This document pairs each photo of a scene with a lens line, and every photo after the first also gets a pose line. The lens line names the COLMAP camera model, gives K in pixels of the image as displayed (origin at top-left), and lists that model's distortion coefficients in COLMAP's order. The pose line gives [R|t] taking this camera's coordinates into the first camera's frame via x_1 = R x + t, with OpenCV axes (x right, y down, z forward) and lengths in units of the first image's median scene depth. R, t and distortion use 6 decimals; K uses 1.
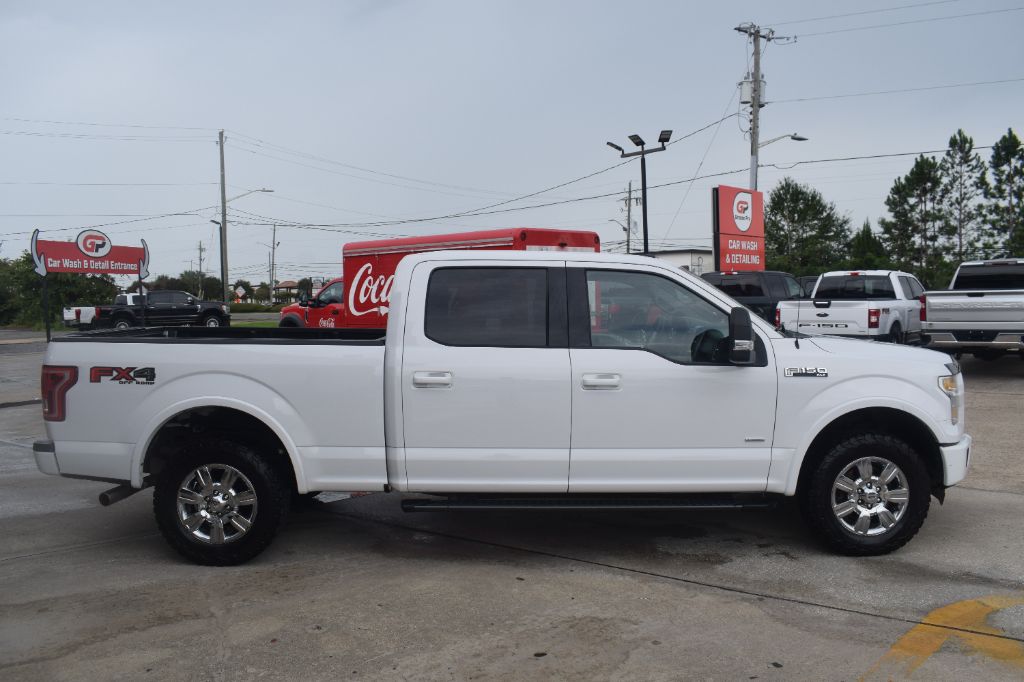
lens RADIAL K [[872.0, 0, 512.0], [0, 872.0, 341.0], [0, 0, 1]] dist [-0.079016, 0.004086]
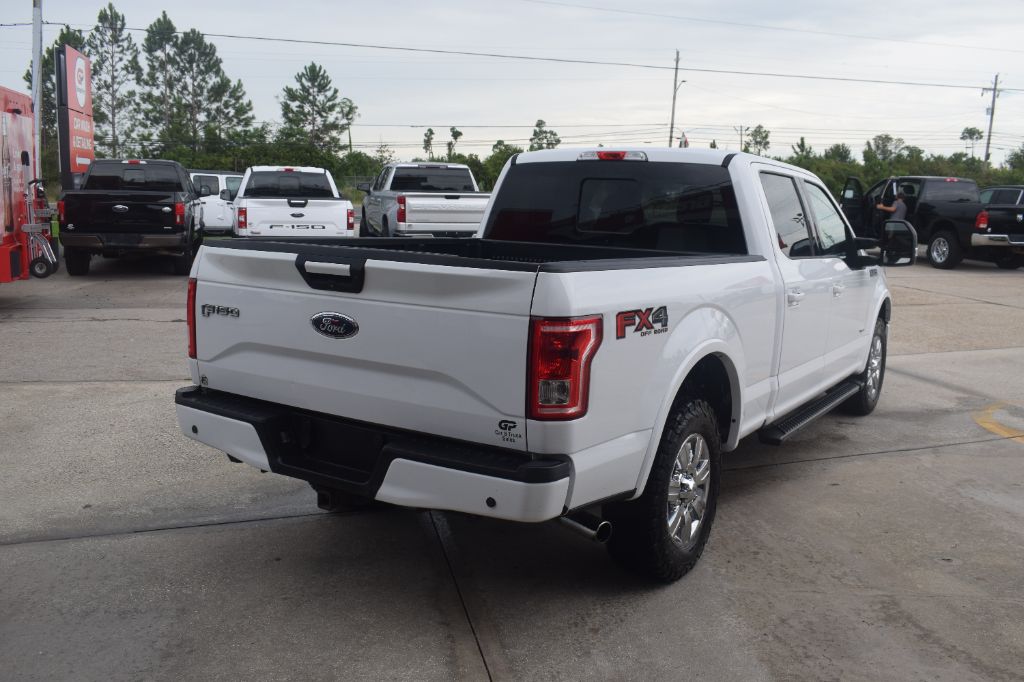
lens RADIAL K [[996.1, 0, 512.0], [0, 996.1, 341.0], [0, 0, 1]] dist [-0.078635, -0.002887]
pose [[0.507886, -0.101291, 0.855448, -0.168480], [0.013696, 0.993887, 0.109551, -0.003950], [-0.861315, -0.043924, 0.506169, 0.108621]]
